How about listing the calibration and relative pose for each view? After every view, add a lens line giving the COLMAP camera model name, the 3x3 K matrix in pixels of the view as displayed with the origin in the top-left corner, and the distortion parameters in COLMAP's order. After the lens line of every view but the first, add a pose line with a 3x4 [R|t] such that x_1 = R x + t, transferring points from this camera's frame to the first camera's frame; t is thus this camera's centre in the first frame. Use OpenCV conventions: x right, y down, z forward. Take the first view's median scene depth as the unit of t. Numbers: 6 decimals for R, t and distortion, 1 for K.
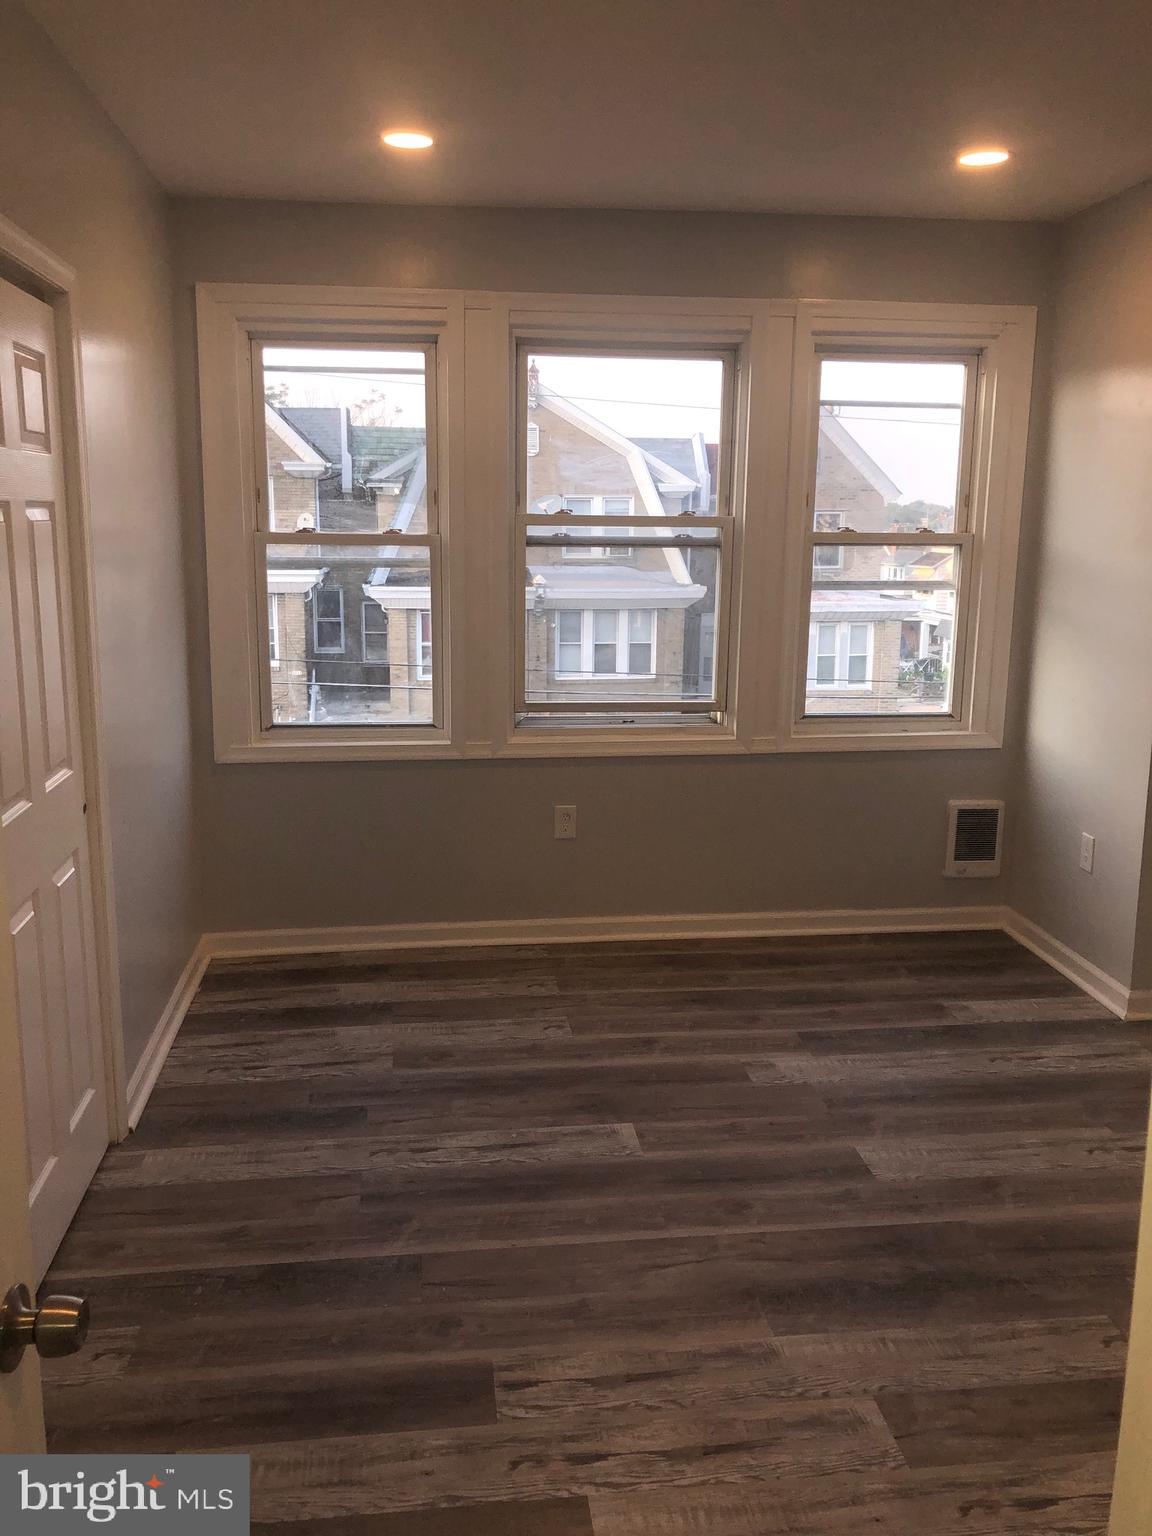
lens RADIAL K [[1256.0, 0, 572.0], [0, 1256.0, 753.6], [0, 0, 1]] dist [0.038445, -0.031623]
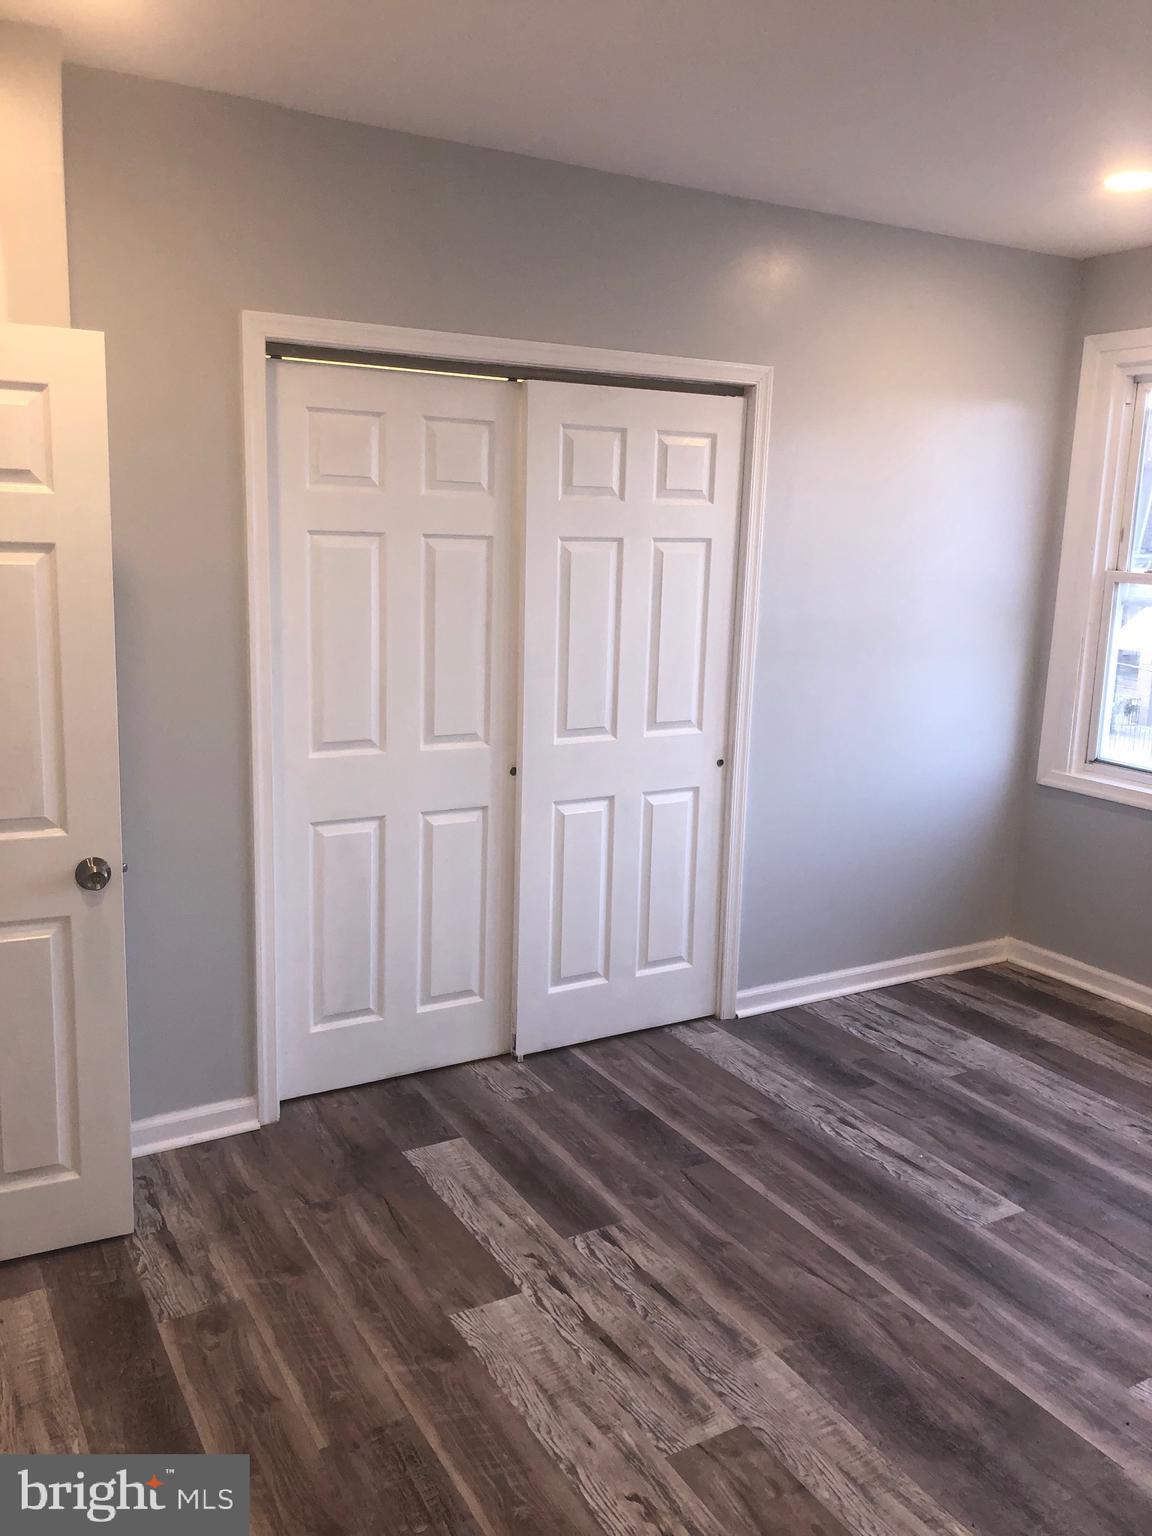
lens RADIAL K [[1256.0, 0, 573.4], [0, 1256.0, 760.3], [0, 0, 1]] dist [0.038445, -0.031623]
pose [[0.388244, 0.175146, -0.904760, 0.743458], [-0.189842, 0.975917, 0.107457, -0.072801], [0.901791, 0.130042, 0.412143, 0.282756]]
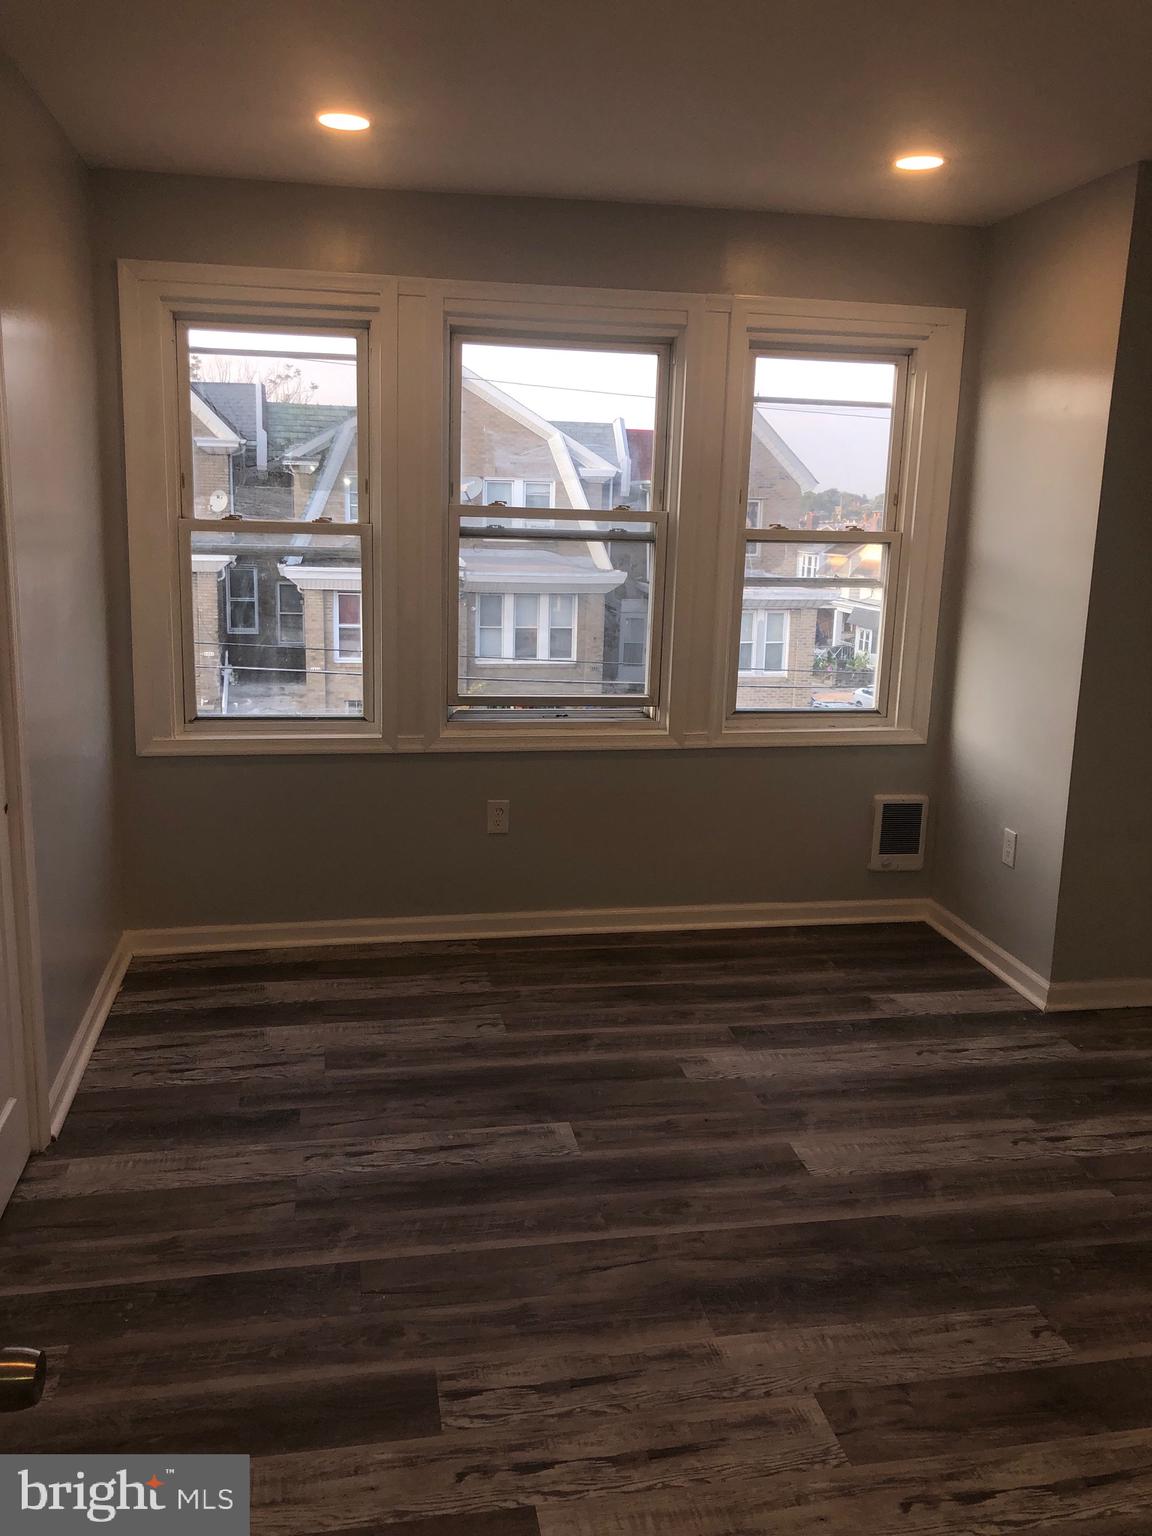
lens RADIAL K [[1256.0, 0, 578.9], [0, 1256.0, 755.9], [0, 0, 1]] dist [0.038445, -0.031623]
pose [[0.997453, 0.004583, 0.071173, -0.017875], [-0.005661, 0.999872, 0.014944, -0.012732], [-0.071096, -0.015309, 0.997352, 0.007762]]
